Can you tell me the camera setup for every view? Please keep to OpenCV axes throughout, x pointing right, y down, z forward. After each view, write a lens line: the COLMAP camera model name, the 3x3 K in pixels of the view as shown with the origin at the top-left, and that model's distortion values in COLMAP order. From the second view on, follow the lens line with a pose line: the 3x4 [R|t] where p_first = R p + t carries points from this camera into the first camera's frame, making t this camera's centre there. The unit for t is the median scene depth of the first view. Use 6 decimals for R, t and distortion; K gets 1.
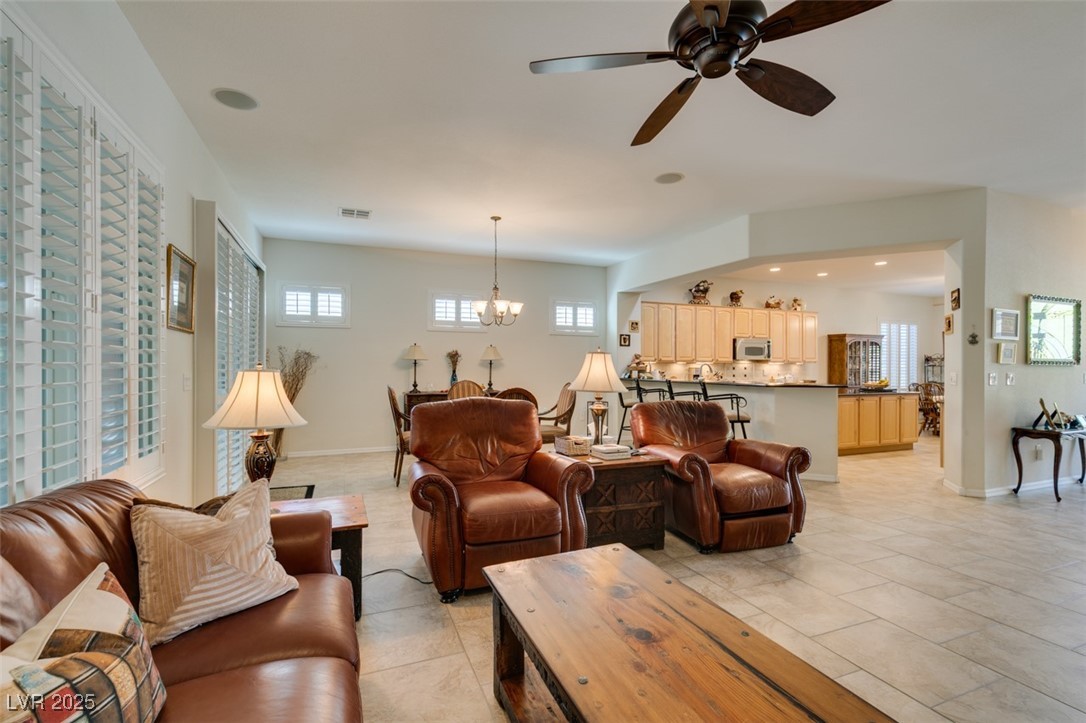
lens RADIAL K [[486.9, 0, 538.1], [0, 486.9, 365.3], [0, 0, 1]] dist [0.001722, -0.000365]
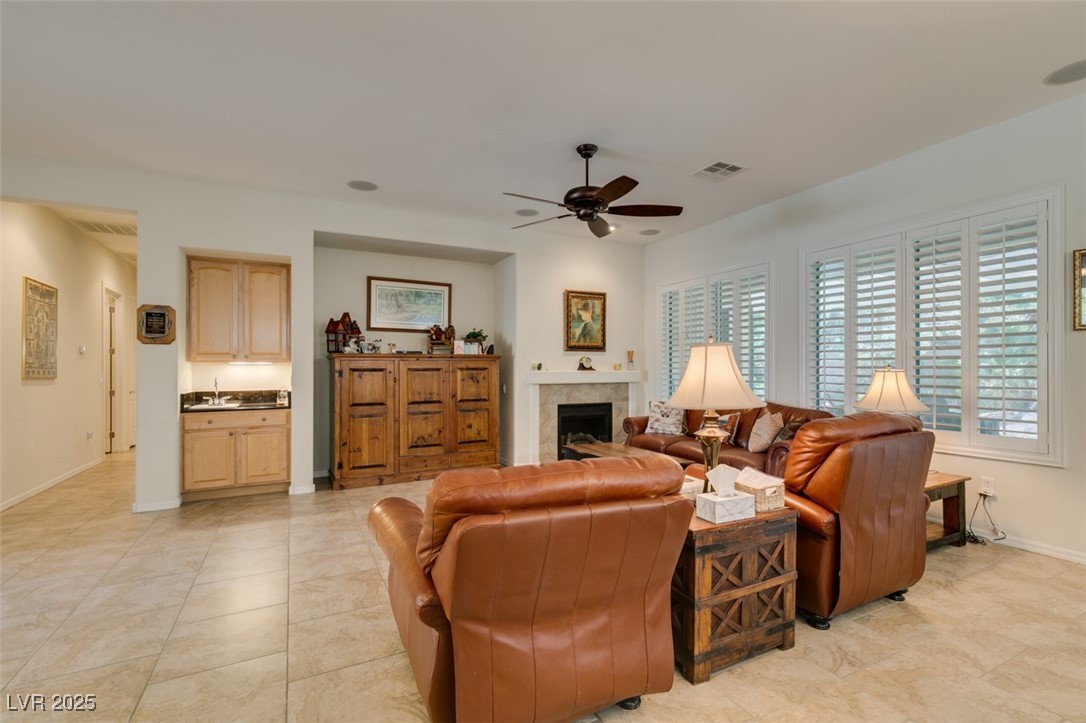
lens RADIAL K [[486.1, 0, 541.1], [0, 486.1, 366.9], [0, 0, 1]] dist [0.005220, 0.000726]
pose [[-0.995872, 0.000308, -0.090764, 0.242784], [0.000873, 0.999980, -0.006189, 0.003115], [0.090760, -0.006243, -0.995853, 0.977460]]
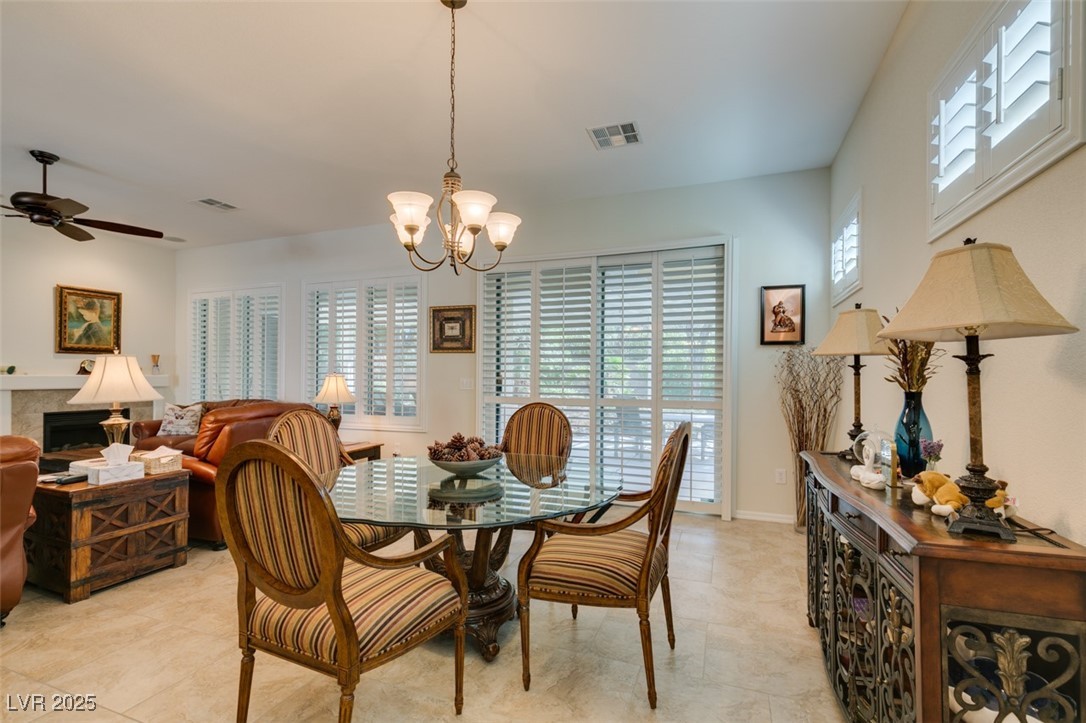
lens RADIAL K [[485.7, 0, 542.3], [0, 485.7, 374.4], [0, 0, 1]] dist [0.001392, -0.000137]
pose [[-0.679069, -0.006152, -0.734049, 0.146495], [-0.004629, 0.999981, -0.004098, 0.003780], [0.734060, 0.000615, -0.679084, 1.278537]]
